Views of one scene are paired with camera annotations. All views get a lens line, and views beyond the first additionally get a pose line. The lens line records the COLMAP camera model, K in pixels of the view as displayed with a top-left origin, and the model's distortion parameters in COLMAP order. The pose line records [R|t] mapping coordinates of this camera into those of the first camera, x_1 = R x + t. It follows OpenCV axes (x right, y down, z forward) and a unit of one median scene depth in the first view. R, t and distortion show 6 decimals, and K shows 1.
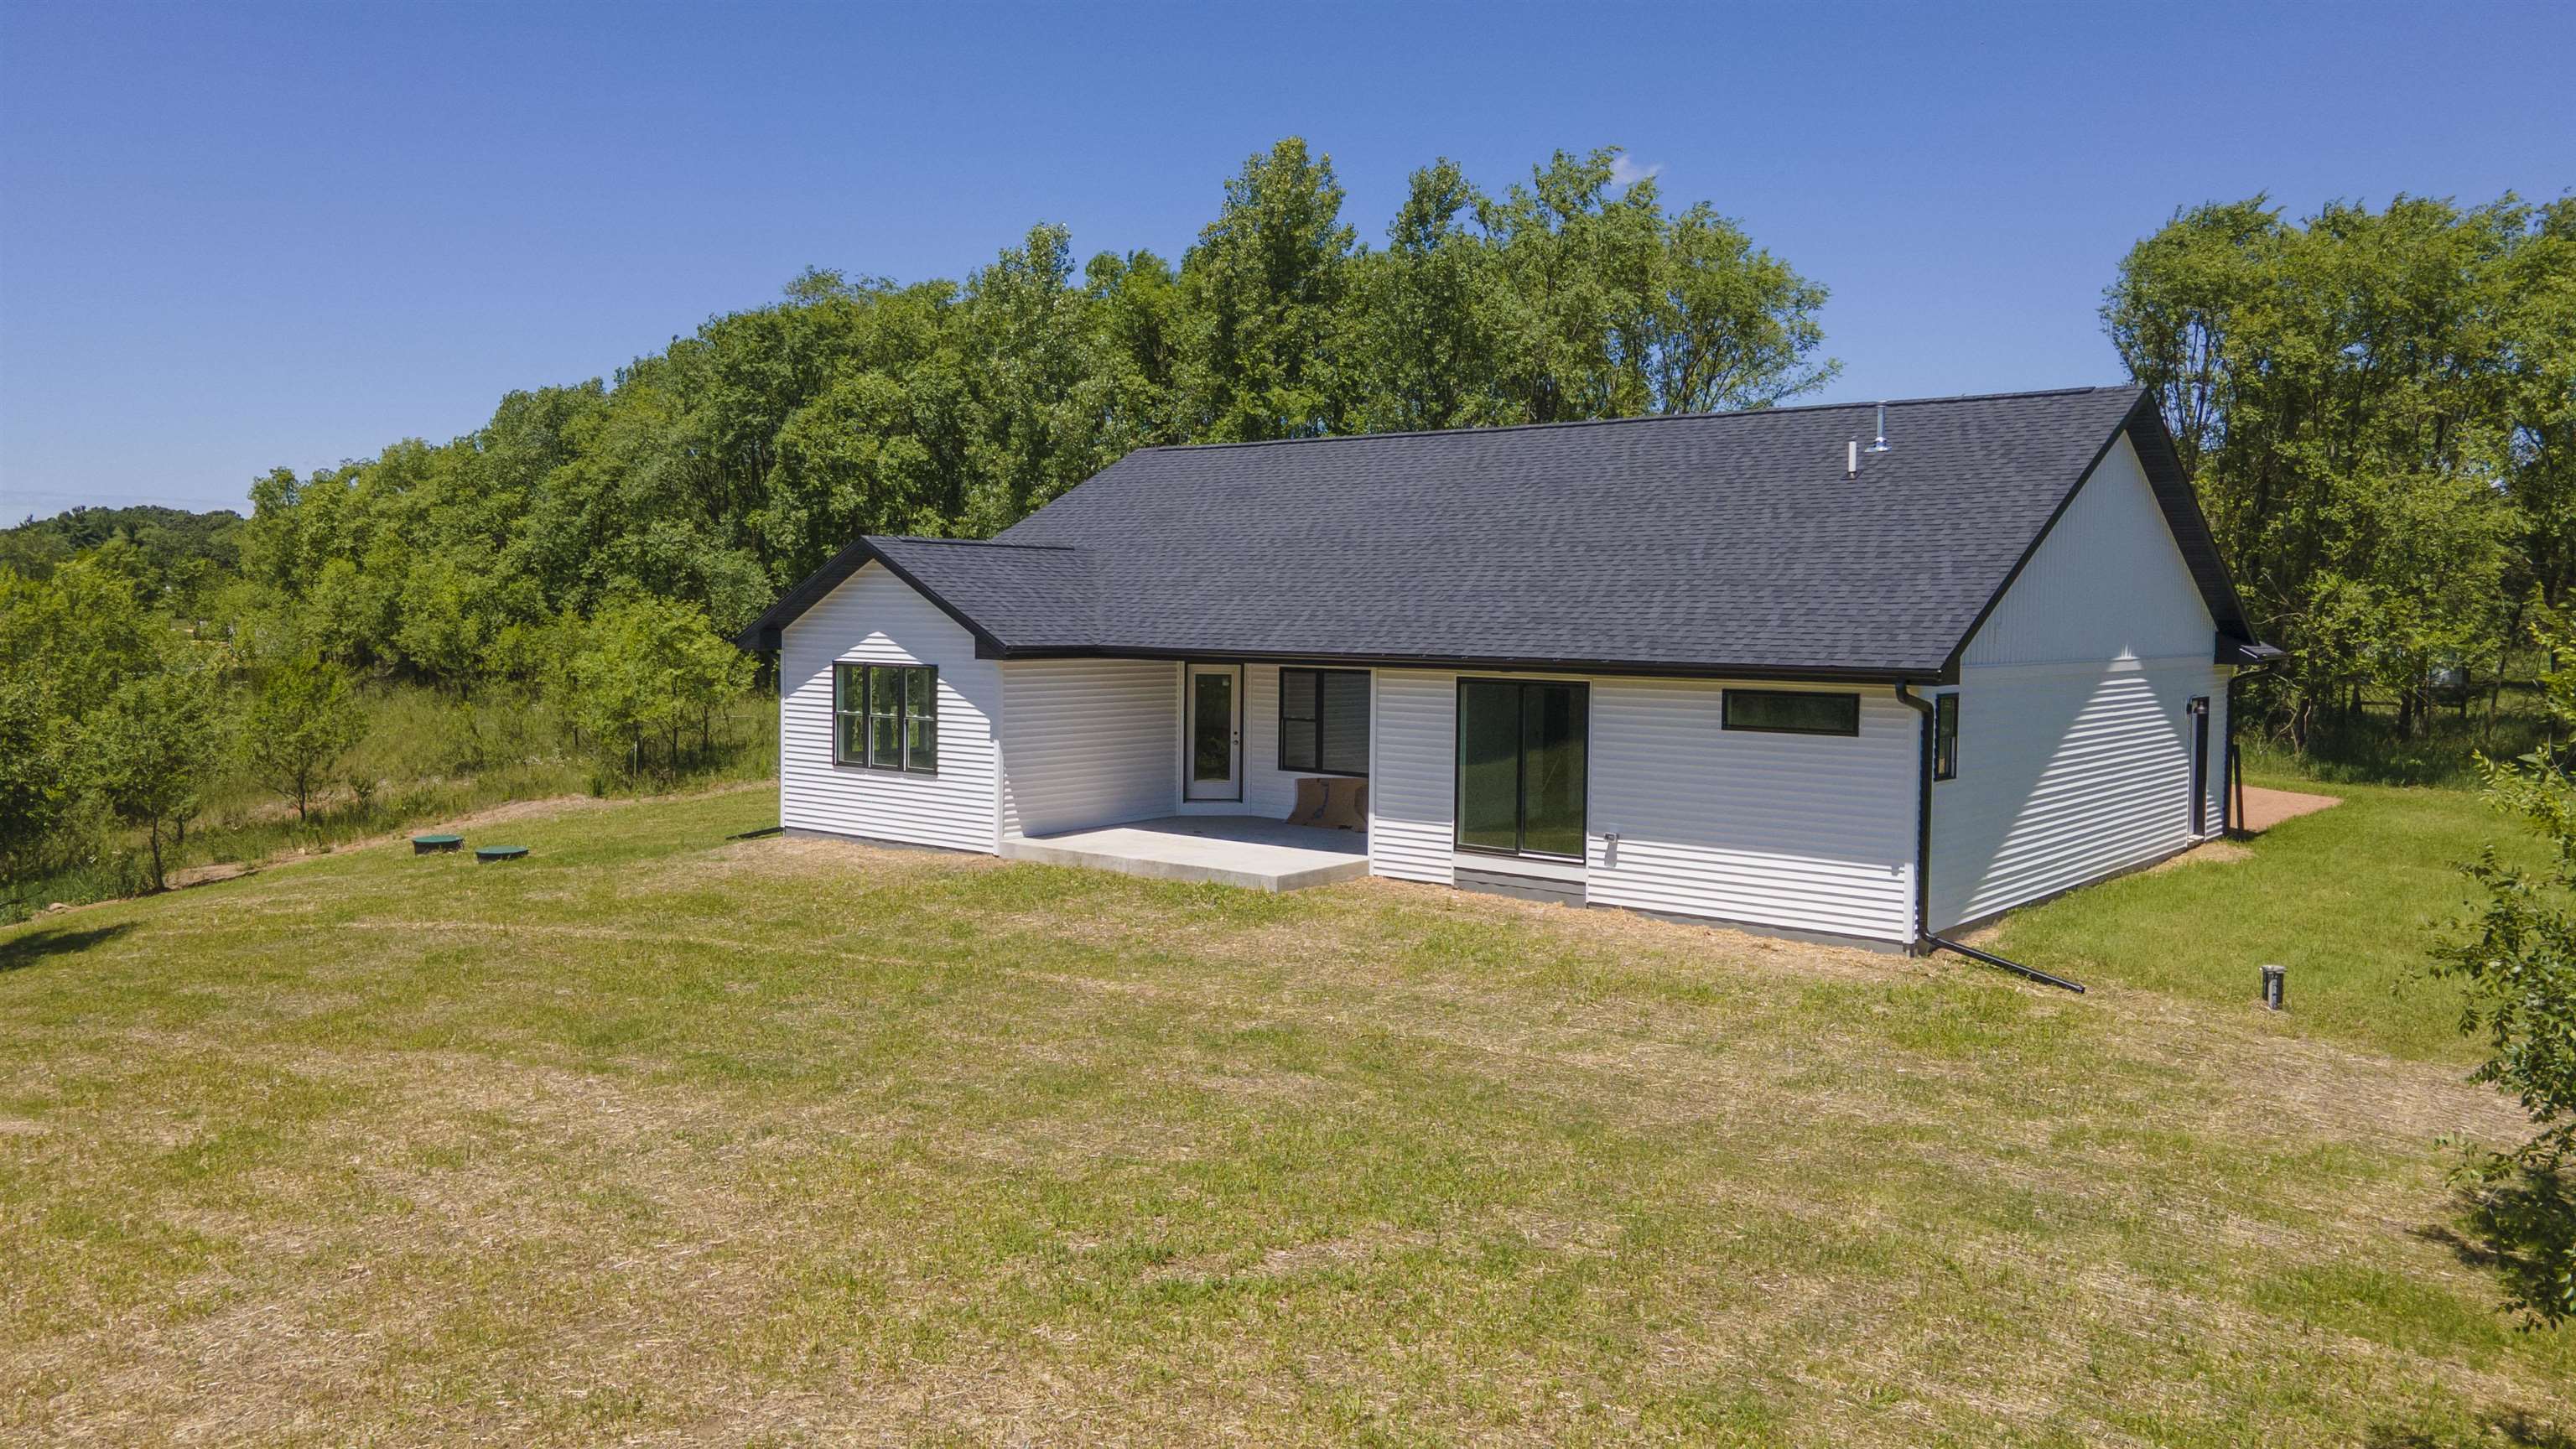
lens RADIAL K [[1755.0, 0, 1288.0], [0, 1755.0, 724.5], [0, 0, 1]] dist [0.003565, 0.000033]
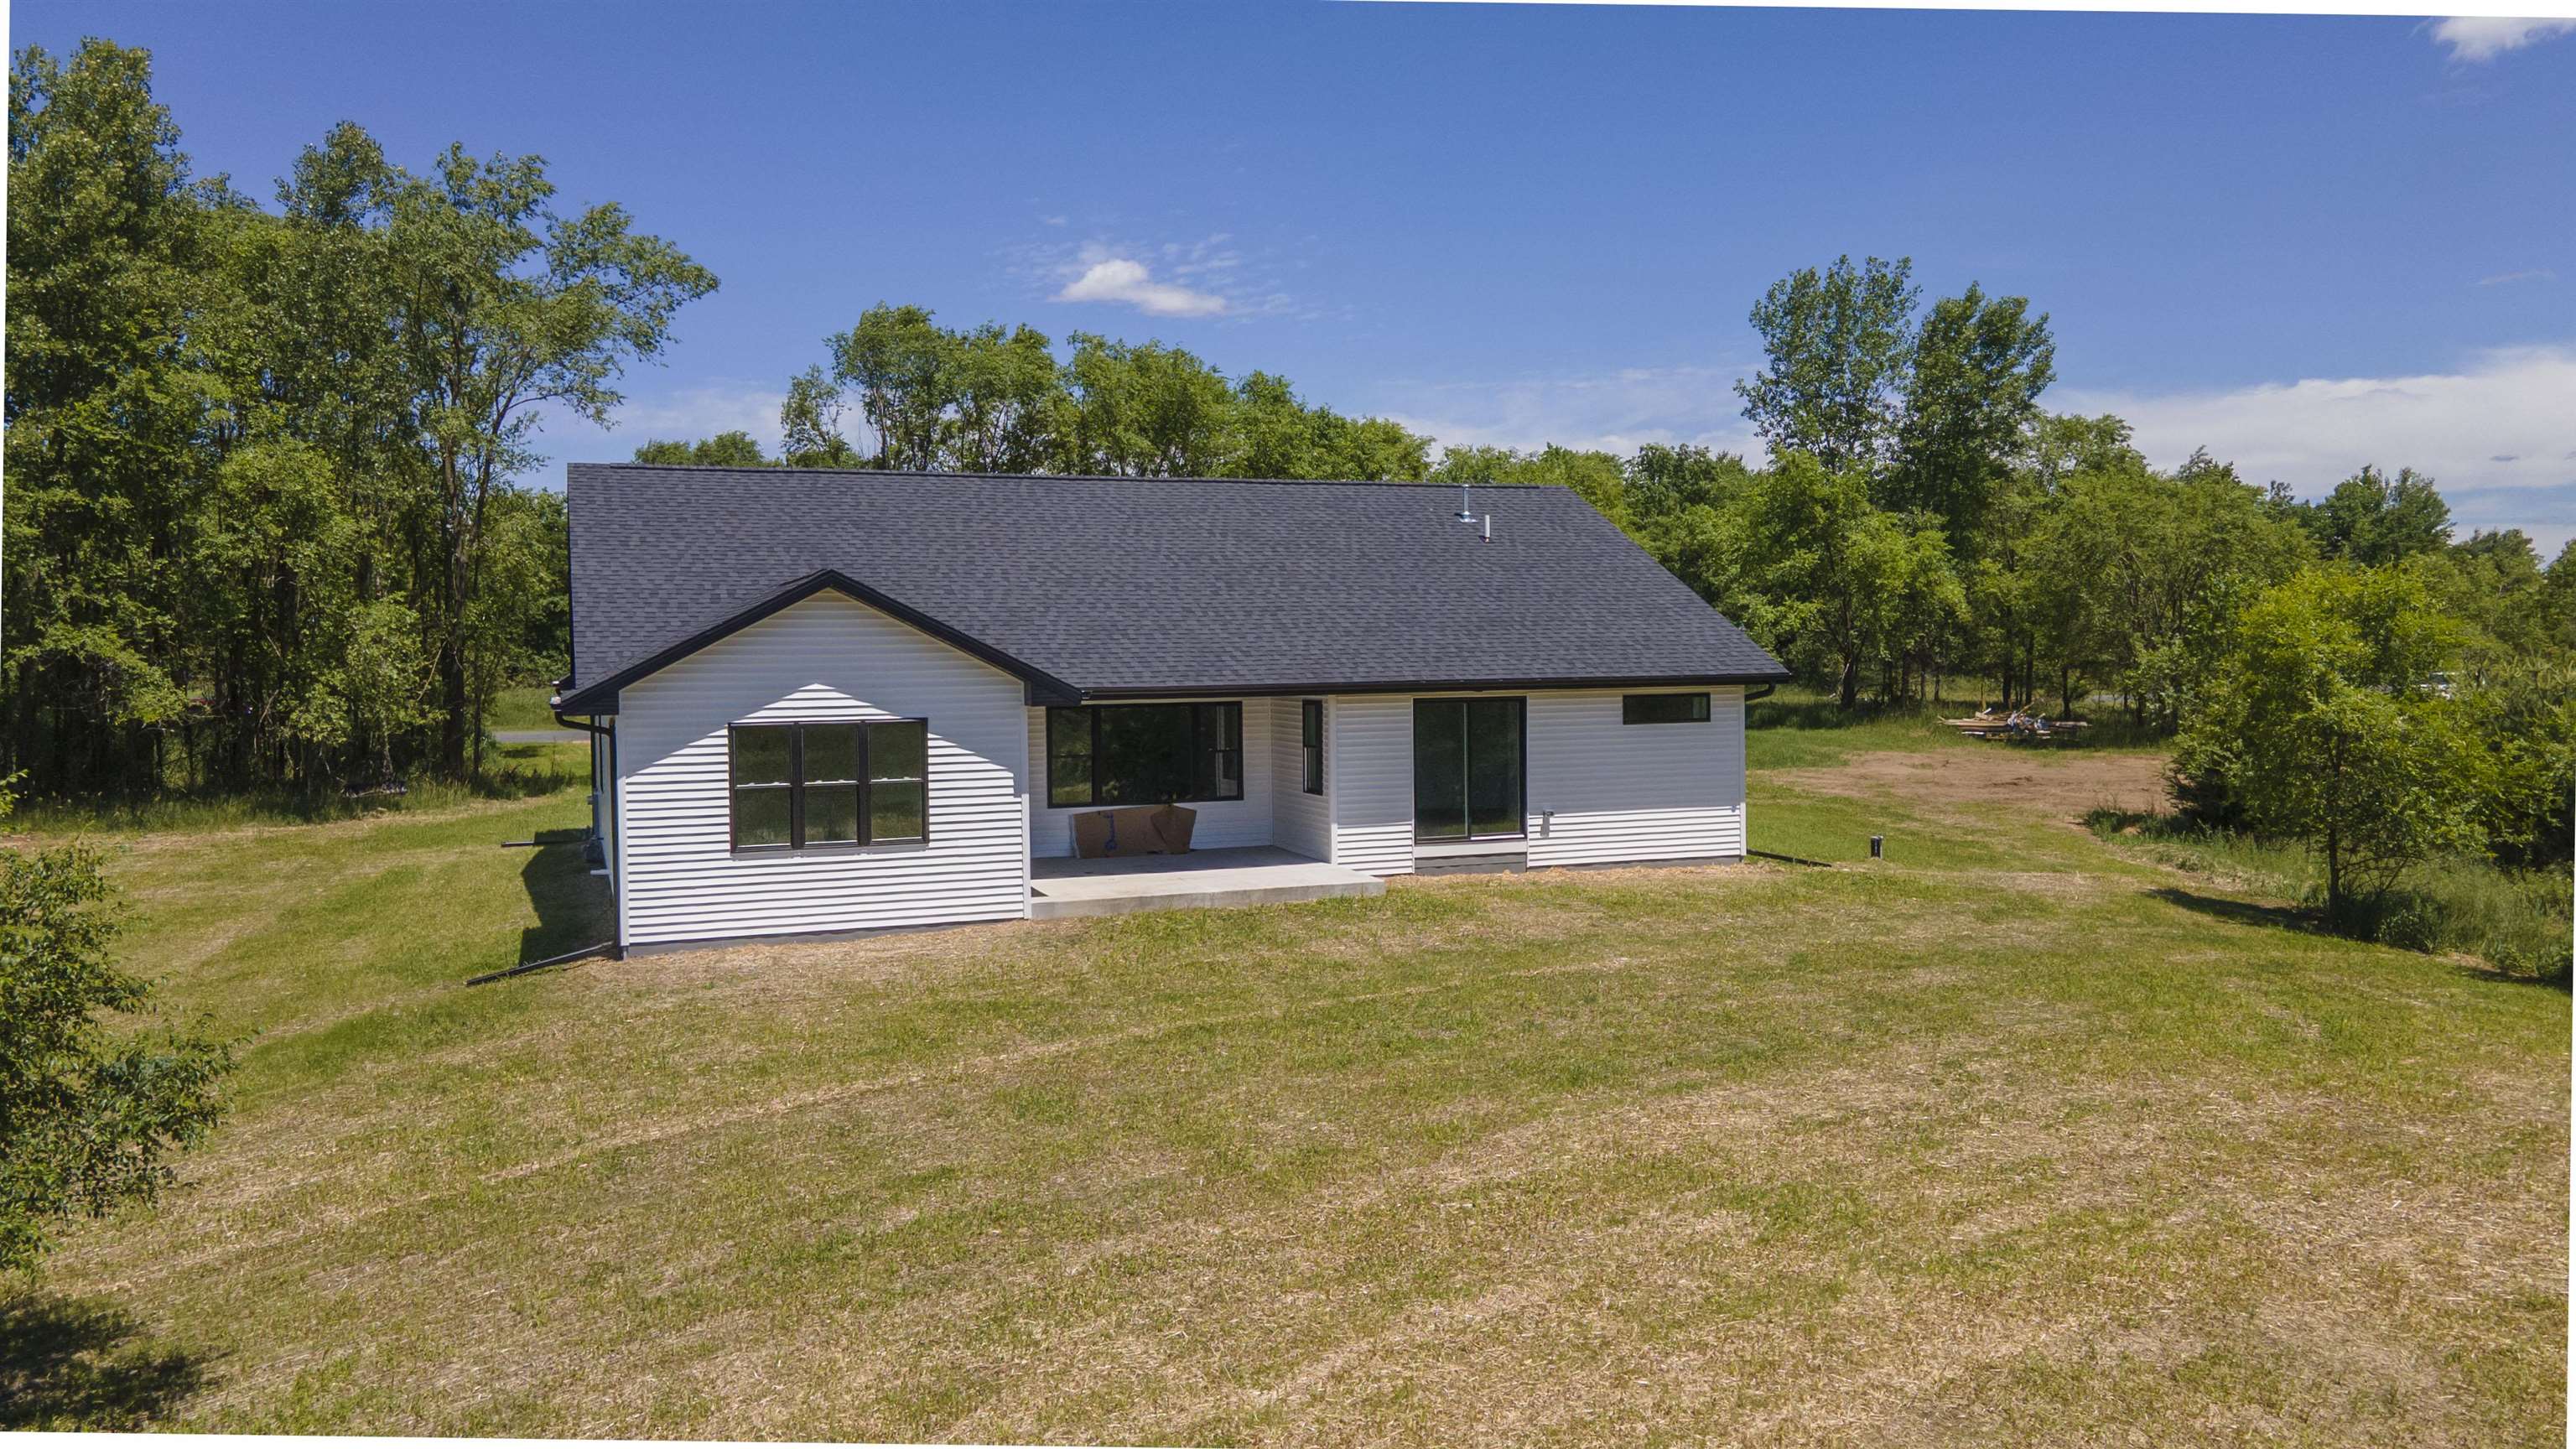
lens RADIAL K [[1755.0, 0, 1288.0], [0, 1755.0, 724.5], [0, 0, 1]] dist [0.003565, 0.000033]
pose [[0.550816, -0.057786, 0.832624, -0.942371], [0.071678, 0.997190, 0.021789, -0.041505], [-0.831543, 0.047679, 0.553410, 0.407584]]
